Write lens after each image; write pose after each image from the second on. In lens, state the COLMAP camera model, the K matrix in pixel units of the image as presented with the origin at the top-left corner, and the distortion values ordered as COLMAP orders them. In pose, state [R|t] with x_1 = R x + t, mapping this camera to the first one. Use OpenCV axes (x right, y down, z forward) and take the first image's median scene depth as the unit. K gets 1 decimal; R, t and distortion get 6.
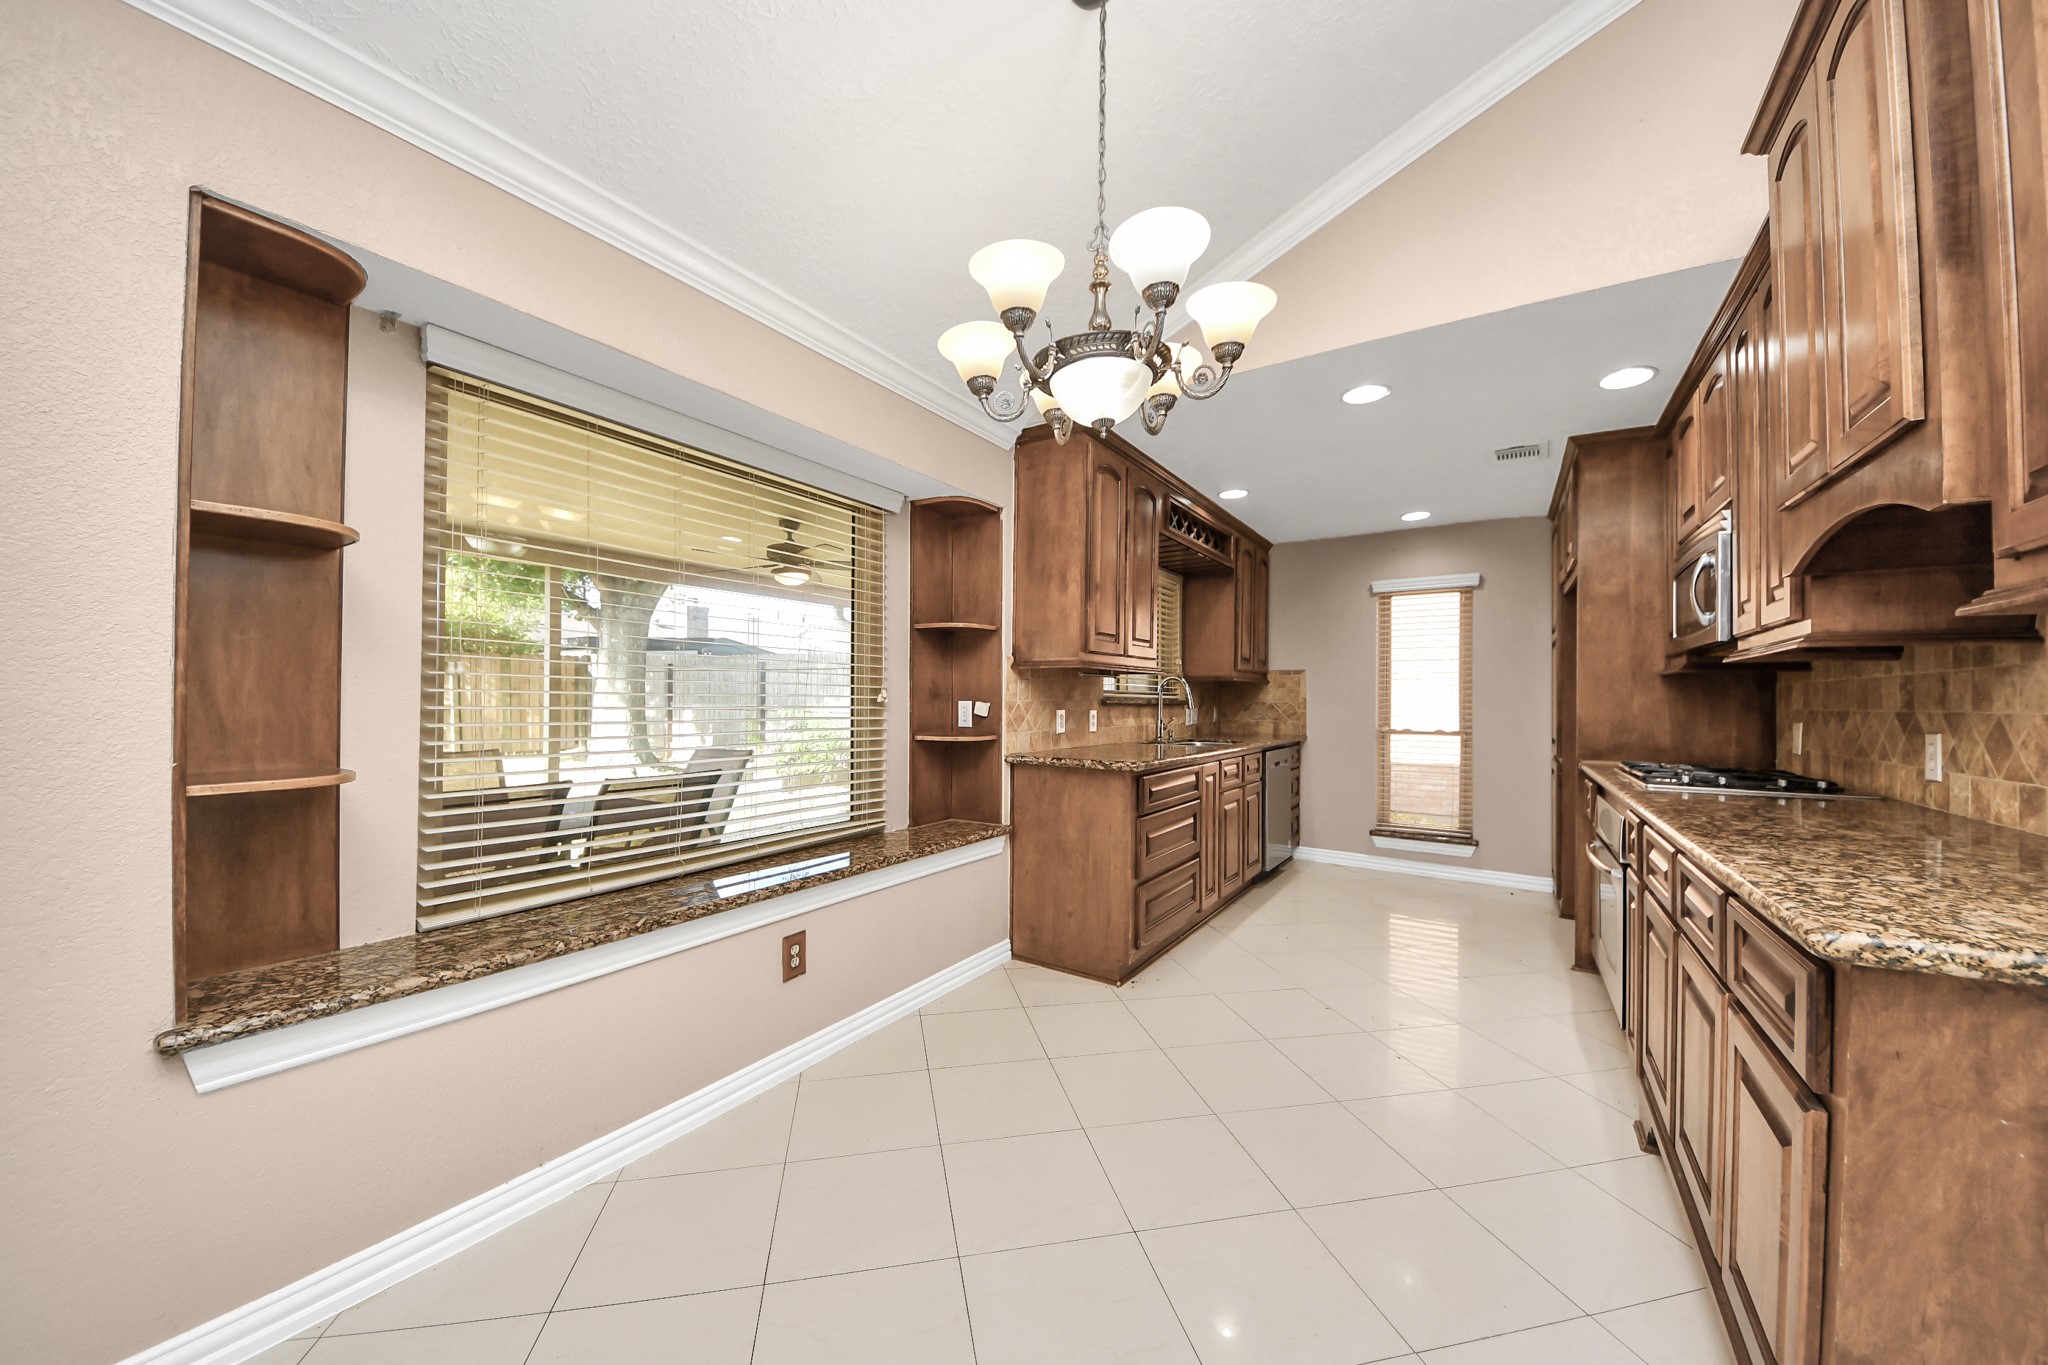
lens RADIAL K [[716.5, 0, 1020.3], [0, 716.5, 697.7], [0, 0, 1]] dist [0.001194, -0.008691]
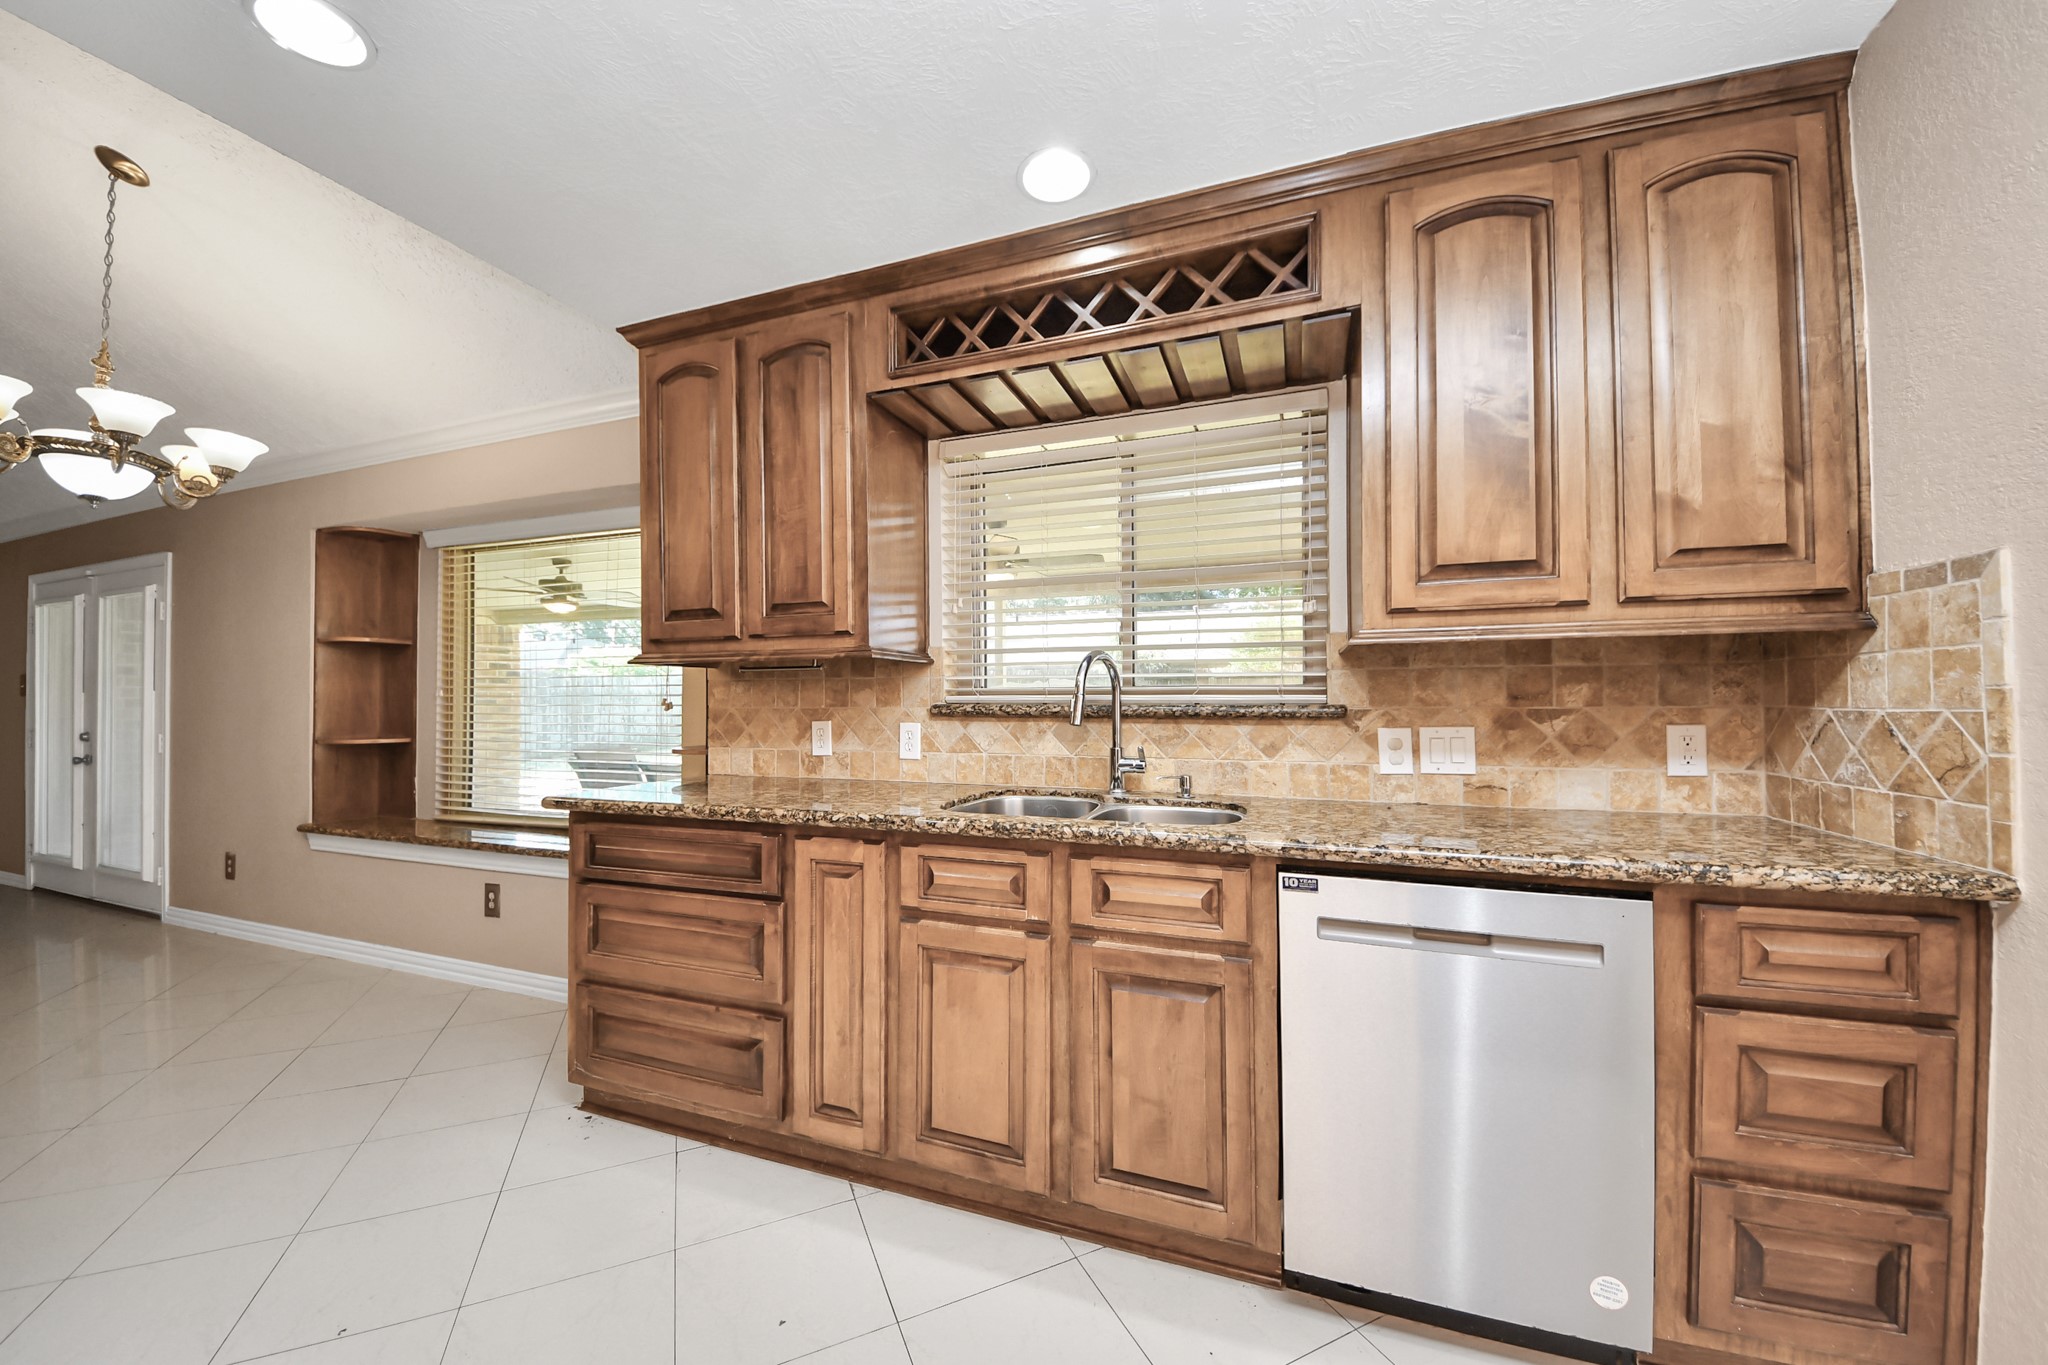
lens RADIAL K [[716.5, 0, 1020.3], [0, 716.5, 697.7], [0, 0, 1]] dist [0.001194, -0.008691]
pose [[0.236079, -0.028154, -0.971326, 1.101644], [-0.002771, 0.999557, -0.029645, 0.019483], [0.971730, 0.009690, 0.235897, 1.484109]]
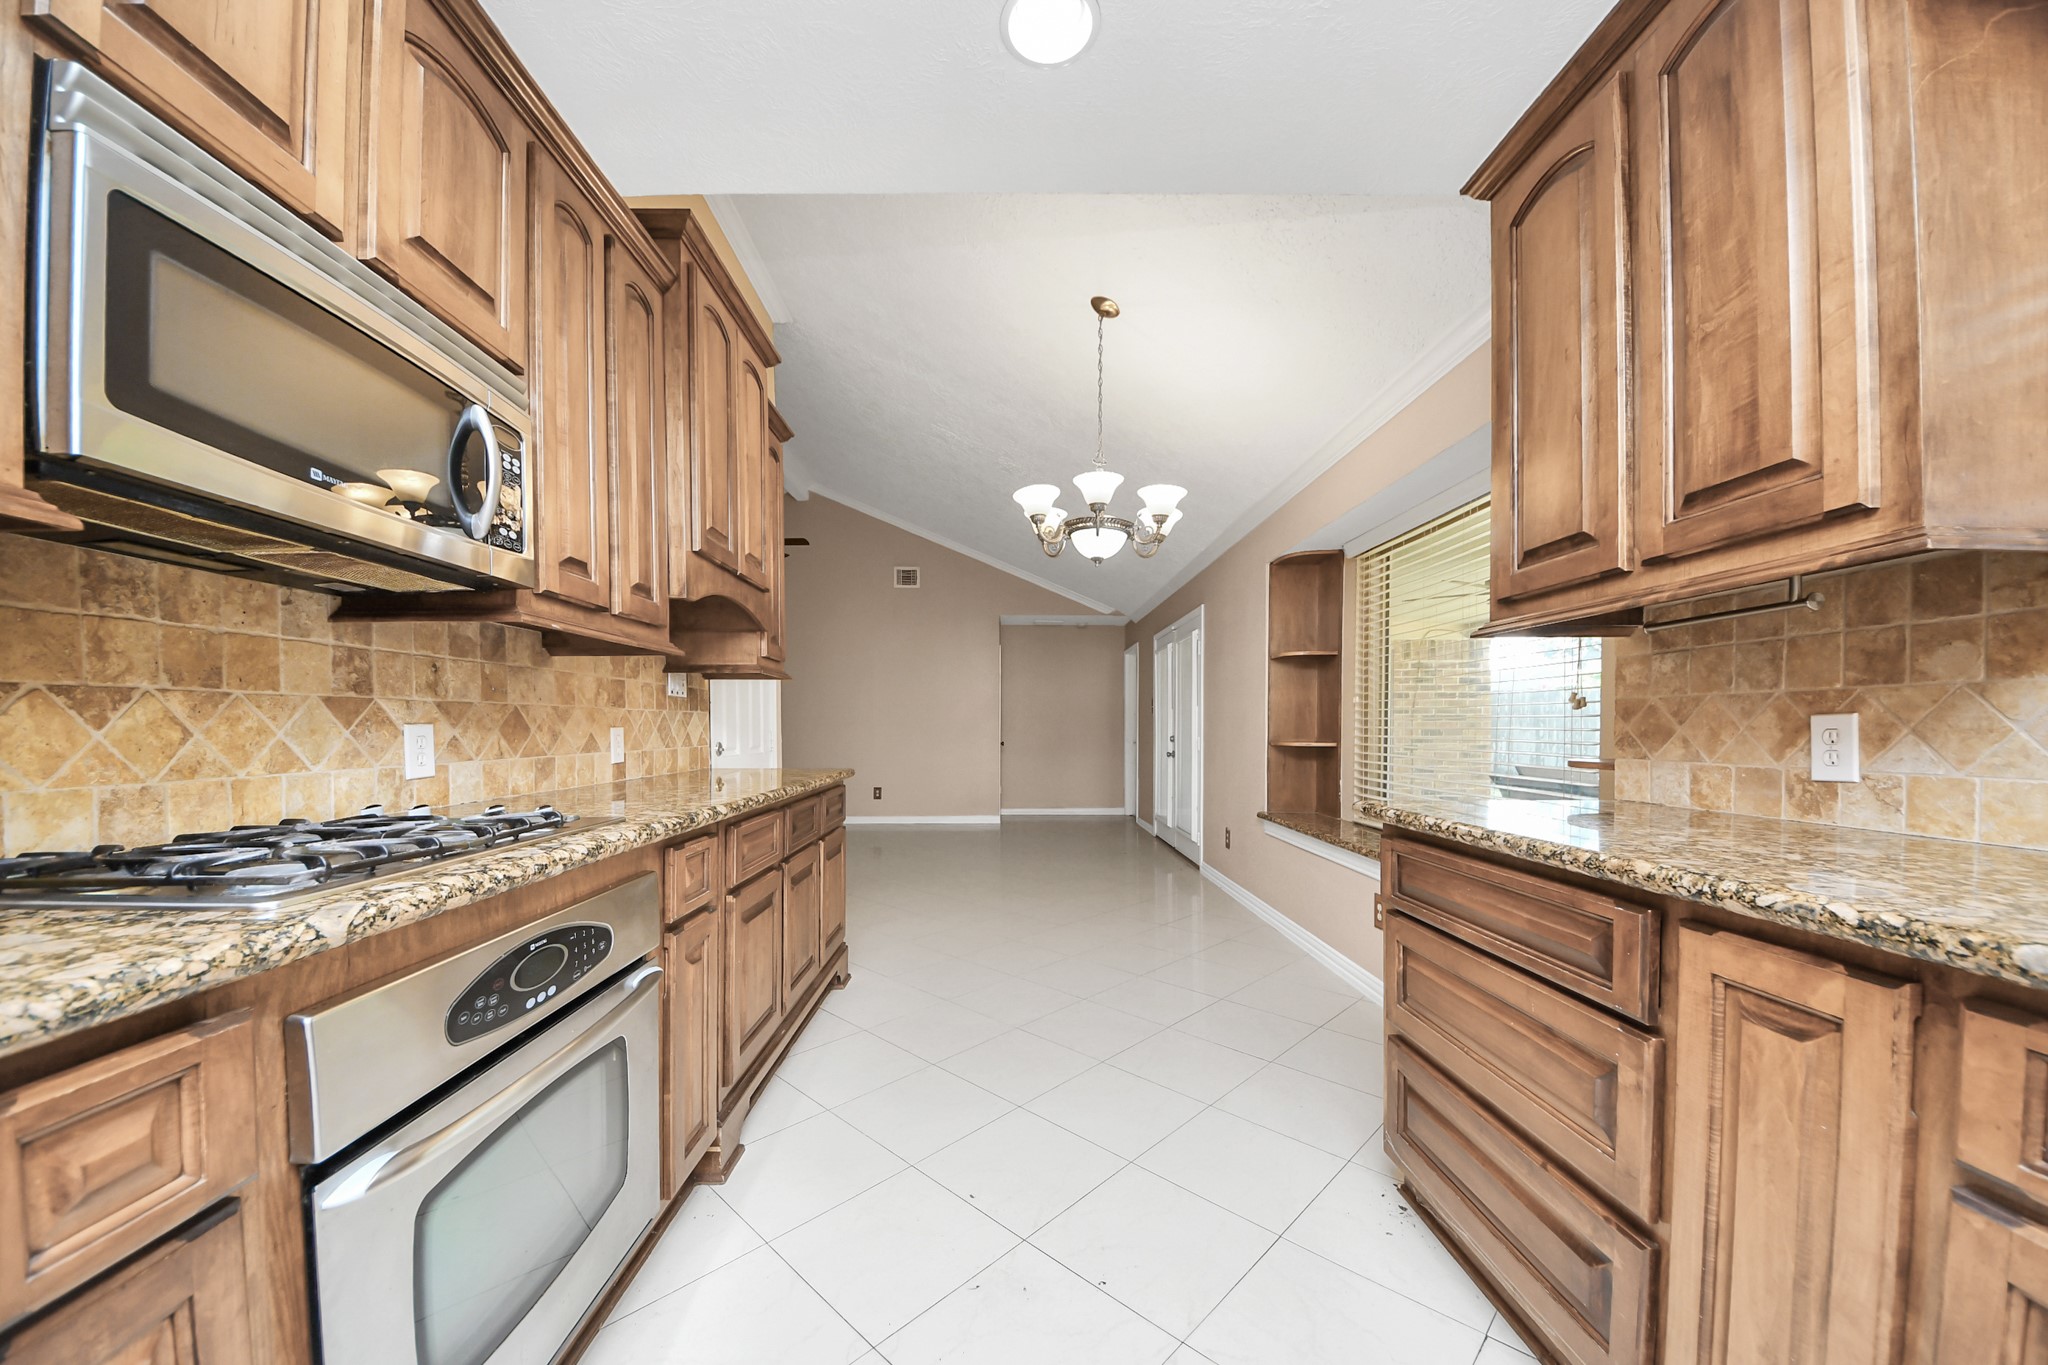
lens RADIAL K [[731.5, 0, 1035.2], [0, 731.5, 745.5], [0, 0, 1]] dist [0.000684, -0.009483]
pose [[-0.826450, -0.005956, -0.562978, 0.816672], [-0.021263, 0.999561, 0.020639, 0.048567], [0.562608, 0.029028, -0.826214, 1.559437]]
